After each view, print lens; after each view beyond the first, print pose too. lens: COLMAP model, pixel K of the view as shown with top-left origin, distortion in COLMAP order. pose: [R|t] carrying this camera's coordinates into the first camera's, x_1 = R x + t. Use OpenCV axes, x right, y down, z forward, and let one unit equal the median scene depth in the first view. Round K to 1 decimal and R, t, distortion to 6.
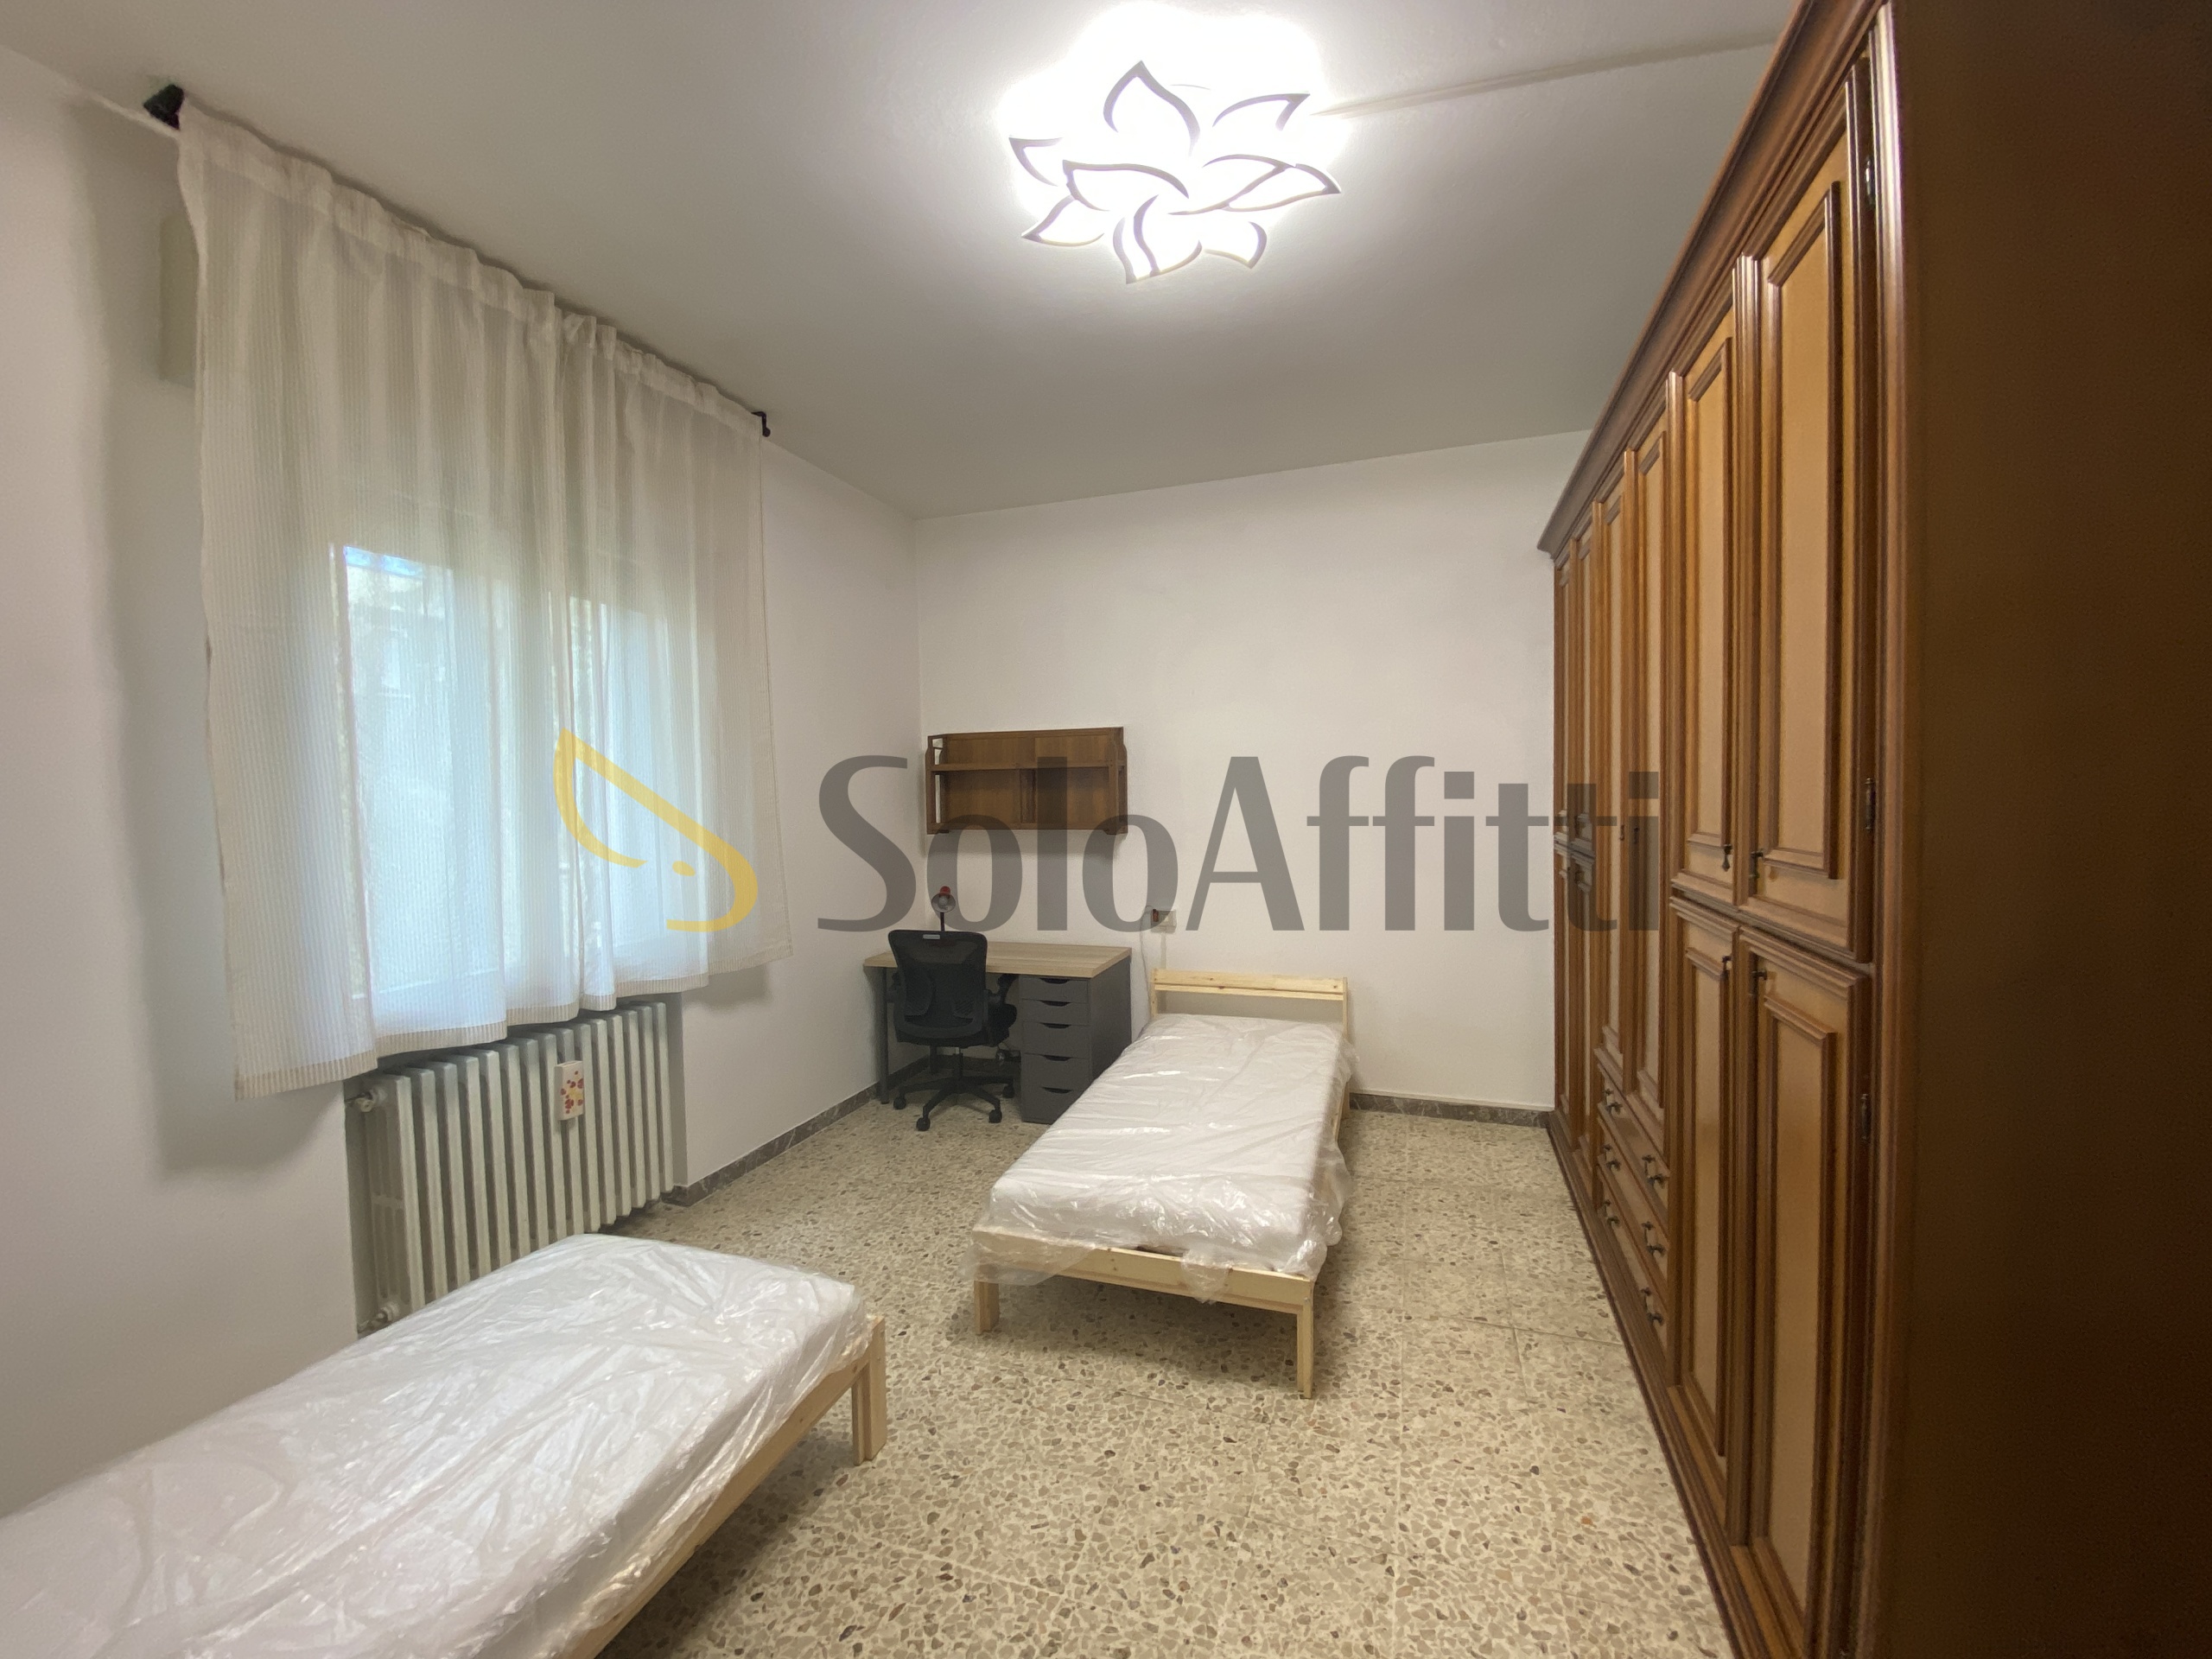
lens RADIAL K [[895.2, 0, 1100.5], [0, 895.2, 815.3], [0, 0, 1]] dist [0.002260, -0.010466]
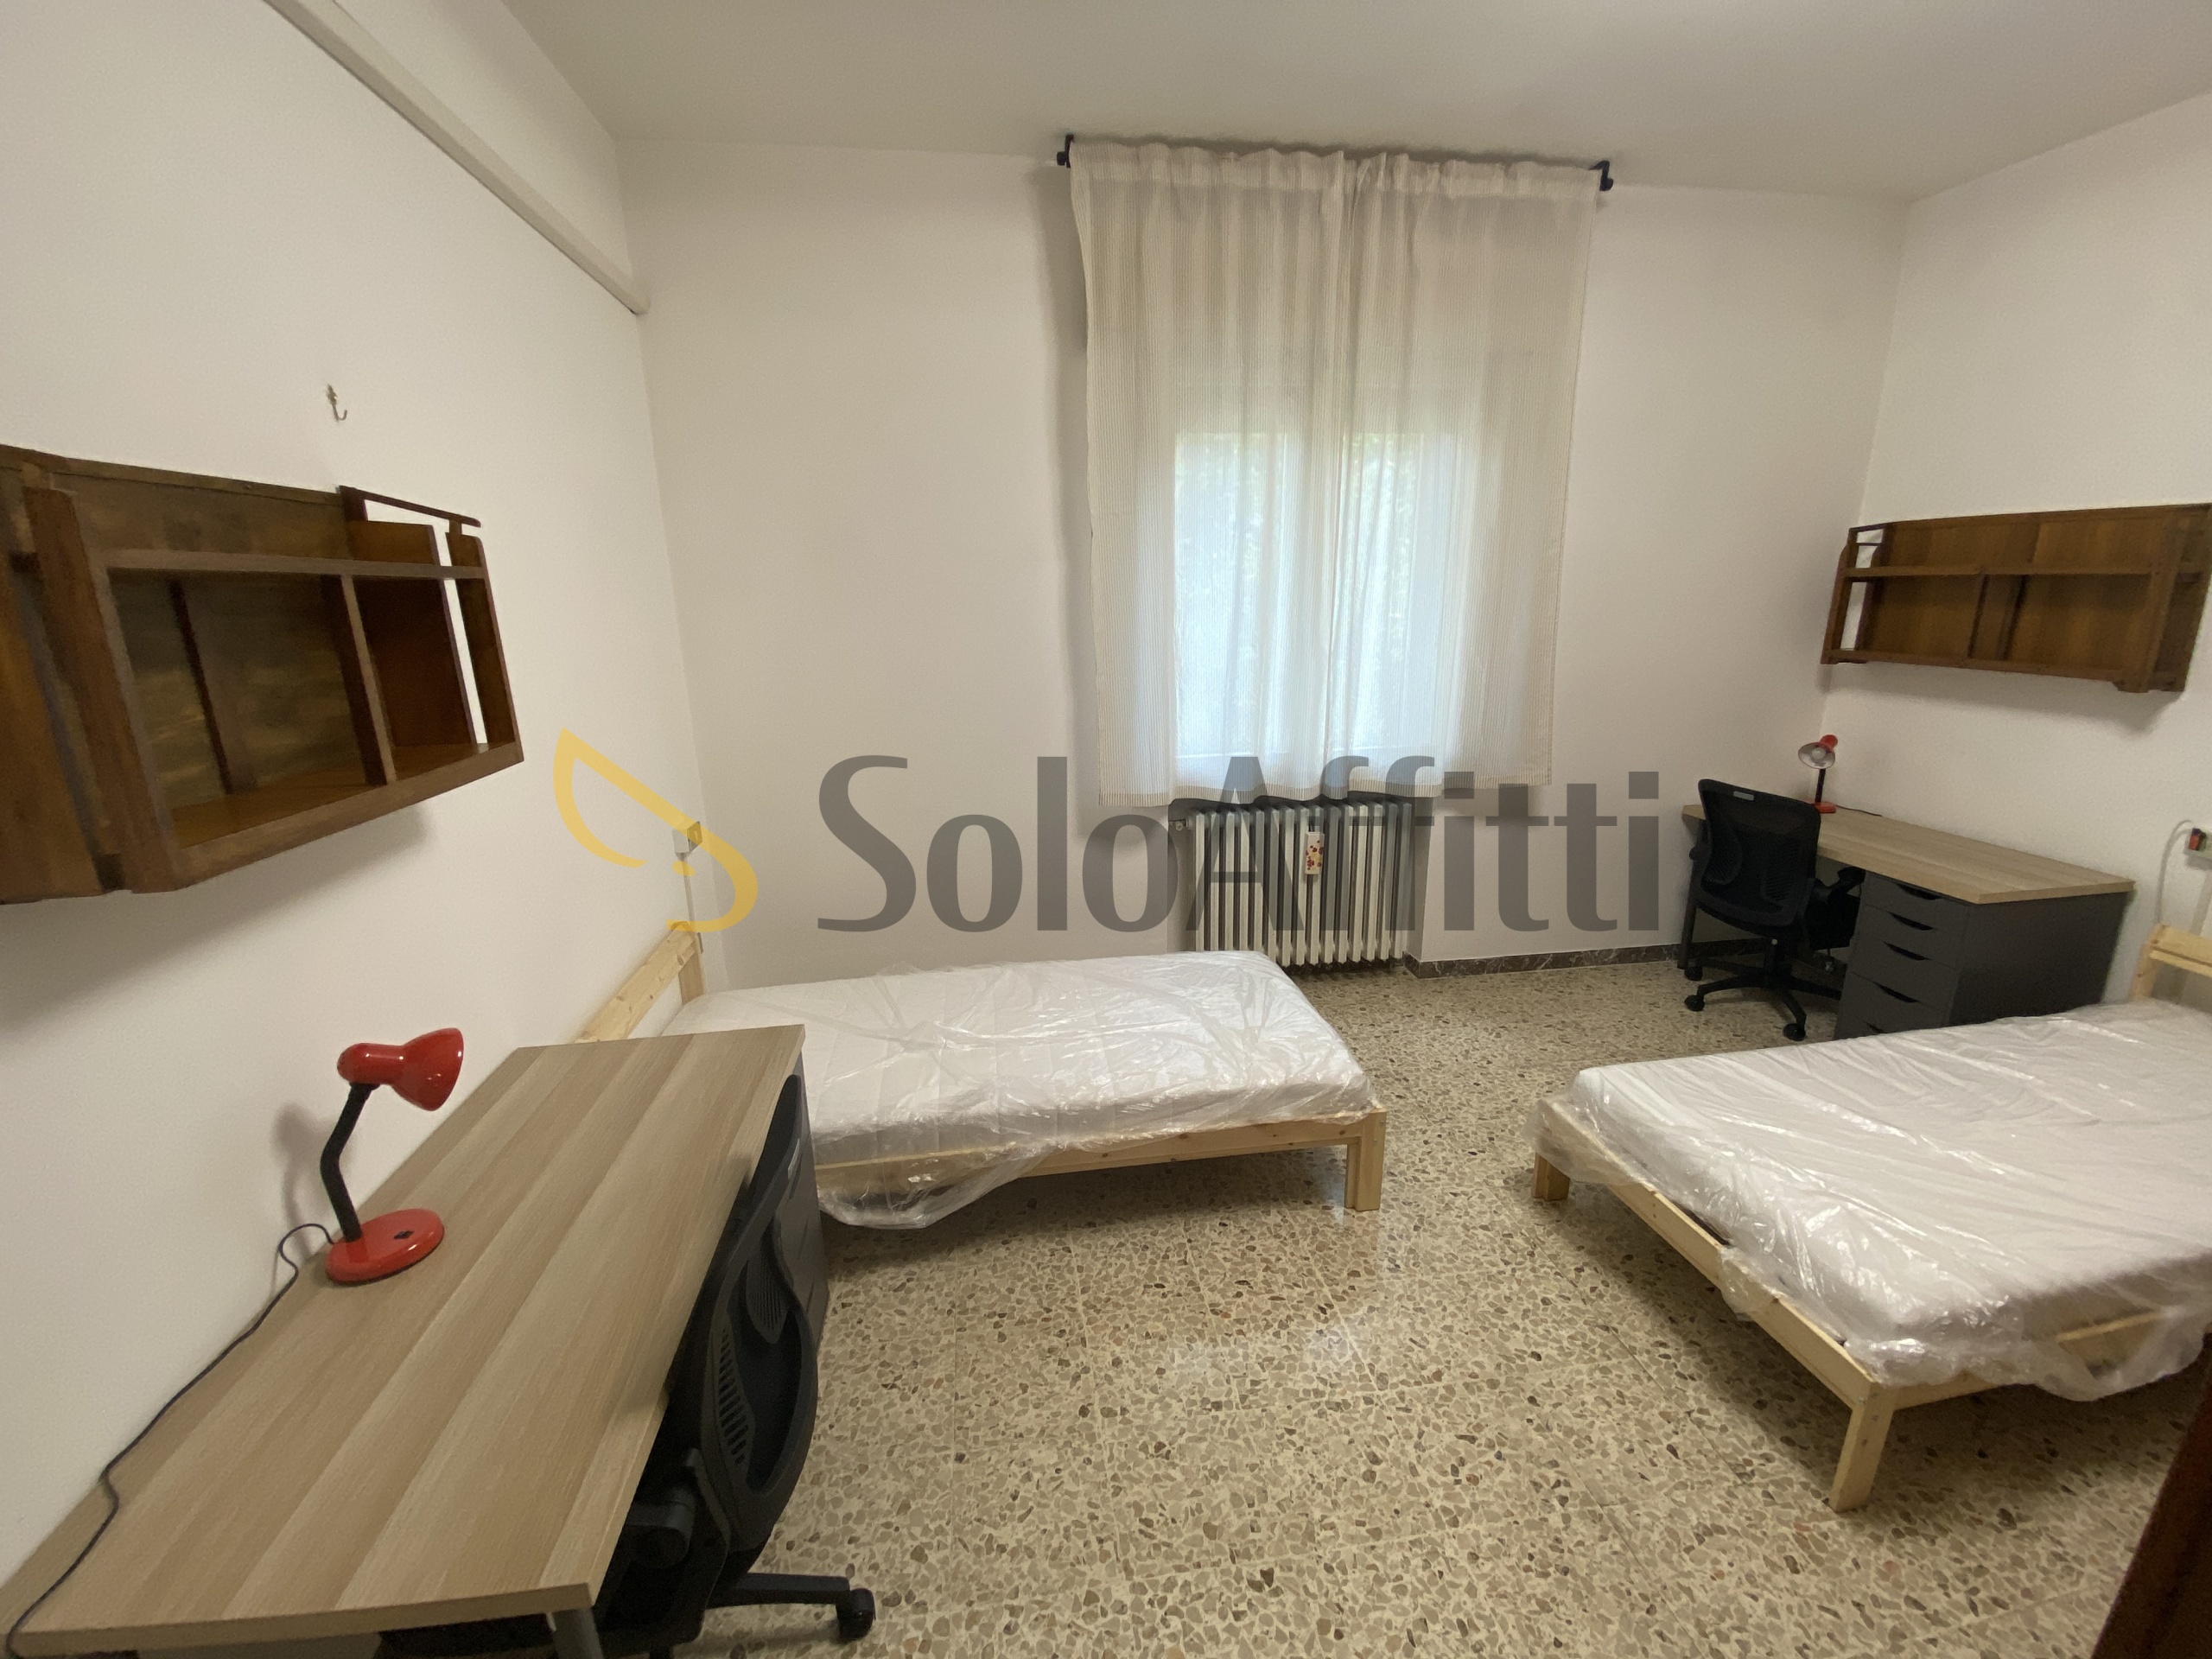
lens RADIAL K [[895.2, 0, 1093.2], [0, 895.2, 815.4], [0, 0, 1]] dist [0.002260, -0.010466]
pose [[0.454814, 0.223841, -0.861997, 0.436530], [-0.014731, 0.969657, 0.244025, -0.065438], [0.890465, -0.098288, 0.444311, 0.187775]]
